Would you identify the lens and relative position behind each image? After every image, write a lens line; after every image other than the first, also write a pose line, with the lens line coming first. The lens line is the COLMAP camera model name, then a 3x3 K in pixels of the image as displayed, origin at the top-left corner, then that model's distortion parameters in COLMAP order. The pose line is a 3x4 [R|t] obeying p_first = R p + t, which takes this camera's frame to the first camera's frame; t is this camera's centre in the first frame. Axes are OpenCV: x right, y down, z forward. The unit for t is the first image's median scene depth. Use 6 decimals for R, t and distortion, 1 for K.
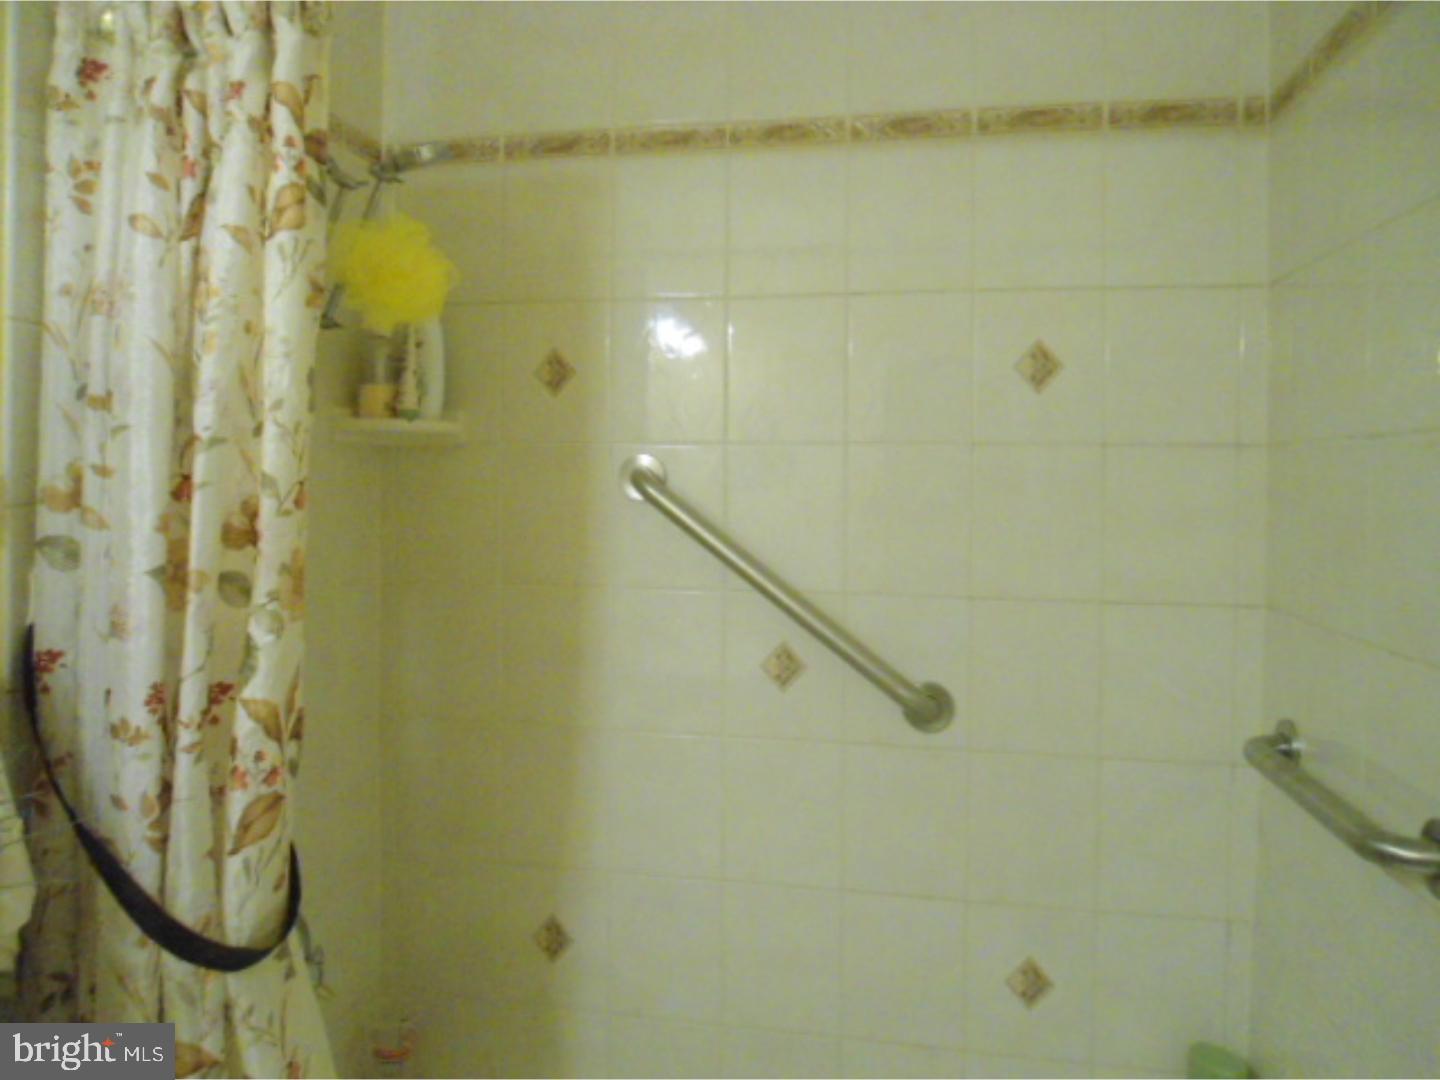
lens RADIAL K [[1049.0, 0, 687.4], [0, 1049.0, 477.1], [0, 0, 1]] dist [-0.008970, -0.074262]
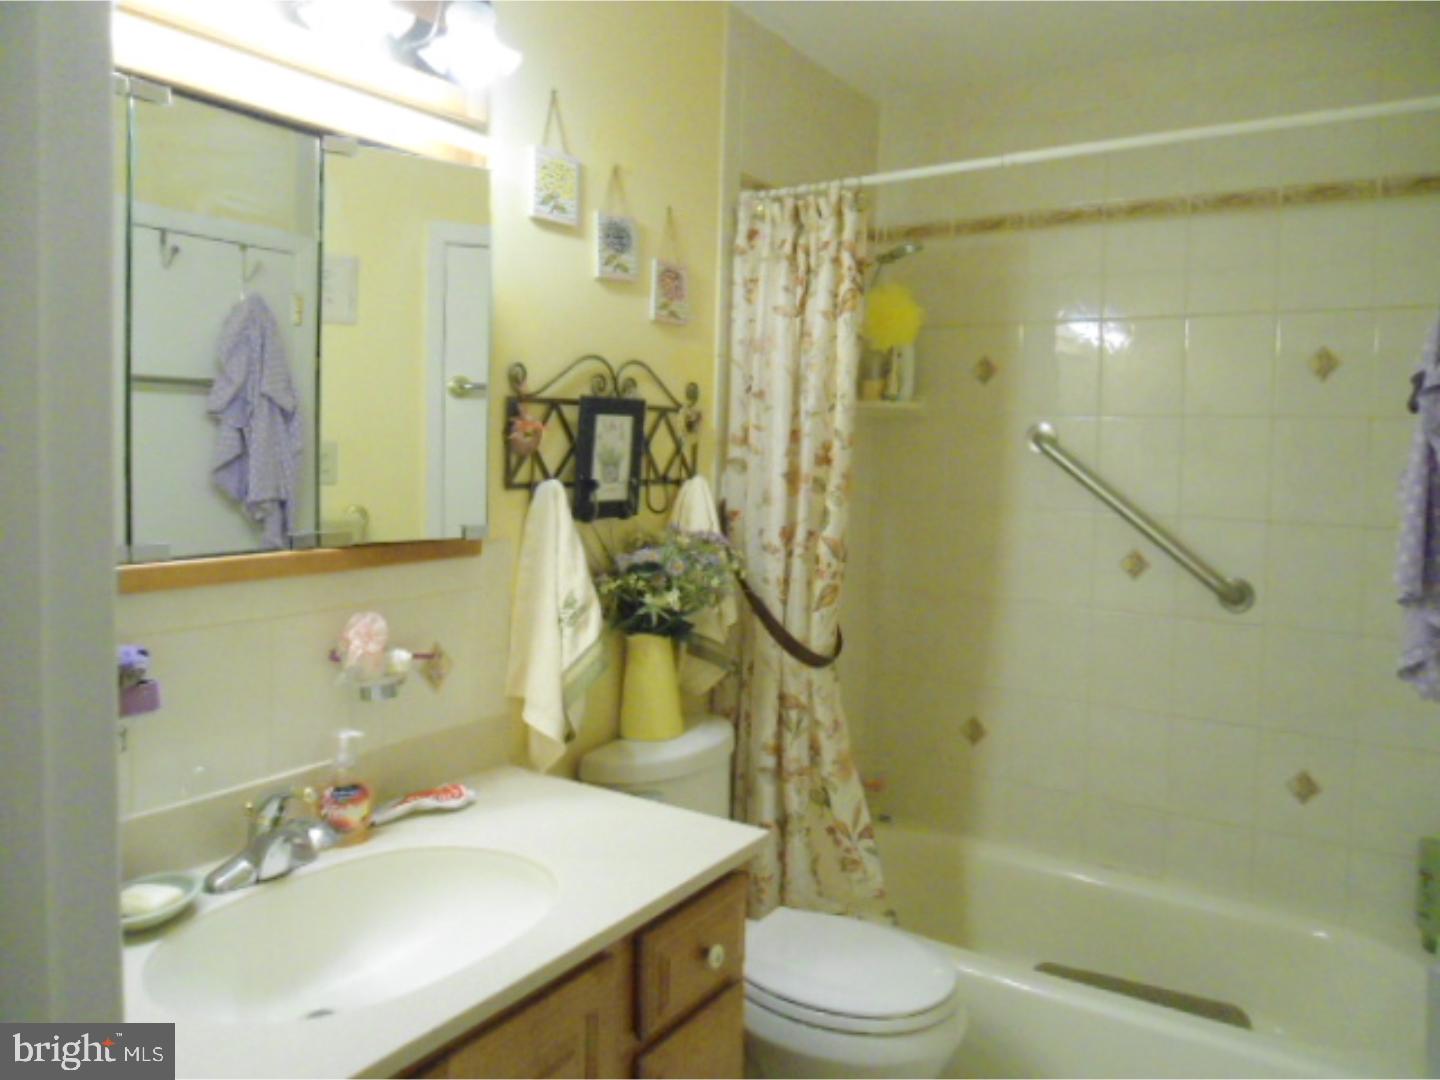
lens RADIAL K [[1049.0, 0, 687.4], [0, 1049.0, 477.1], [0, 0, 1]] dist [-0.008970, -0.074262]
pose [[0.914933, 0.025870, -0.402776, 0.168335], [-0.016285, 0.999497, 0.027203, 0.039553], [0.403277, -0.018330, 0.914894, -1.020407]]
